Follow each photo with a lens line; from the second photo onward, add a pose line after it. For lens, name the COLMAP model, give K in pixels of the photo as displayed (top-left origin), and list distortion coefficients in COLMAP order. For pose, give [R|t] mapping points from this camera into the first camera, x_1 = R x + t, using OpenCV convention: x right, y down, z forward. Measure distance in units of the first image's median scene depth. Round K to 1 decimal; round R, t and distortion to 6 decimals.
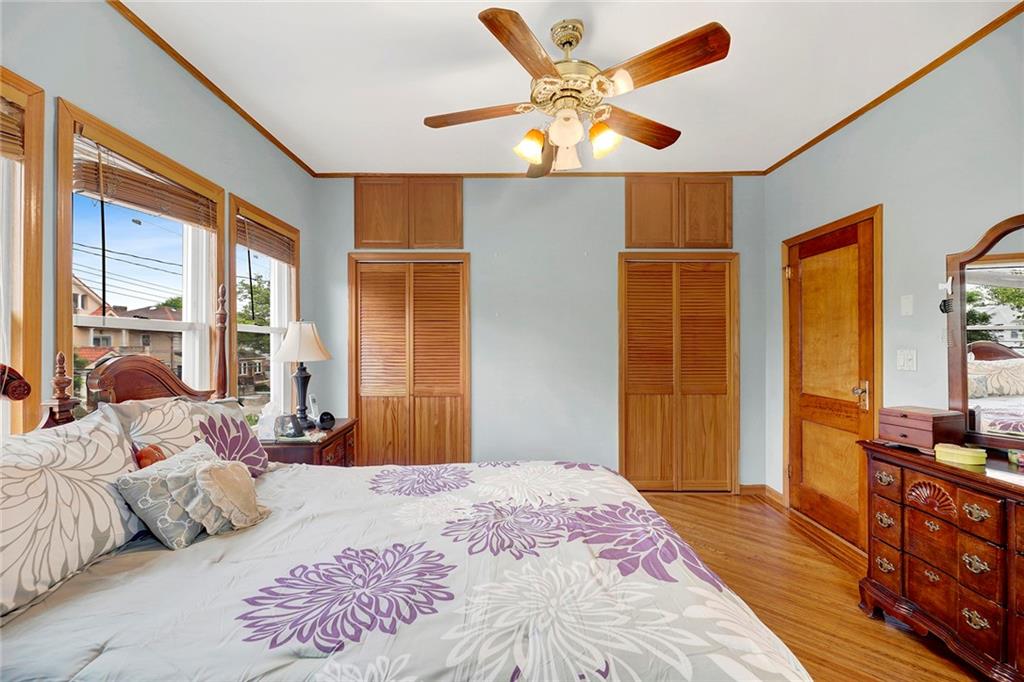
lens RADIAL K [[436.8, 0, 509.9], [0, 436.8, 339.2], [0, 0, 1]] dist [-0.008394, -0.000736]
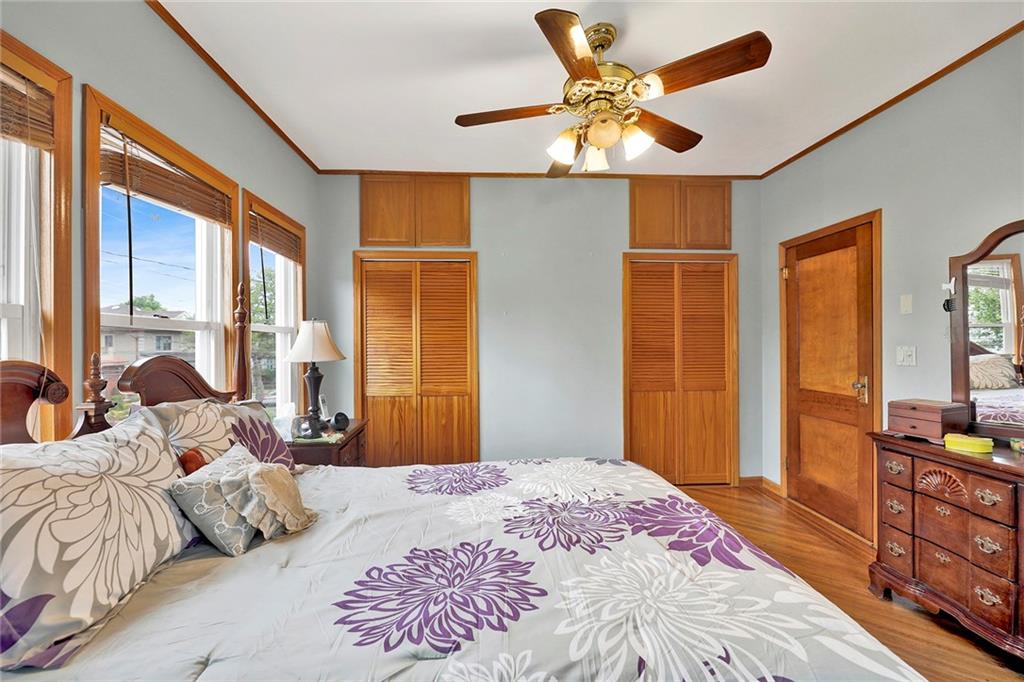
lens RADIAL K [[436.8, 0, 457.9], [0, 436.8, 339.2], [0, 0, 1]] dist [-0.008394, -0.000736]
pose [[0.998433, -0.003982, 0.055823, -0.269707], [0.003929, 0.999992, 0.001054, 0.002027], [-0.055827, -0.000833, 0.998440, 0.003490]]
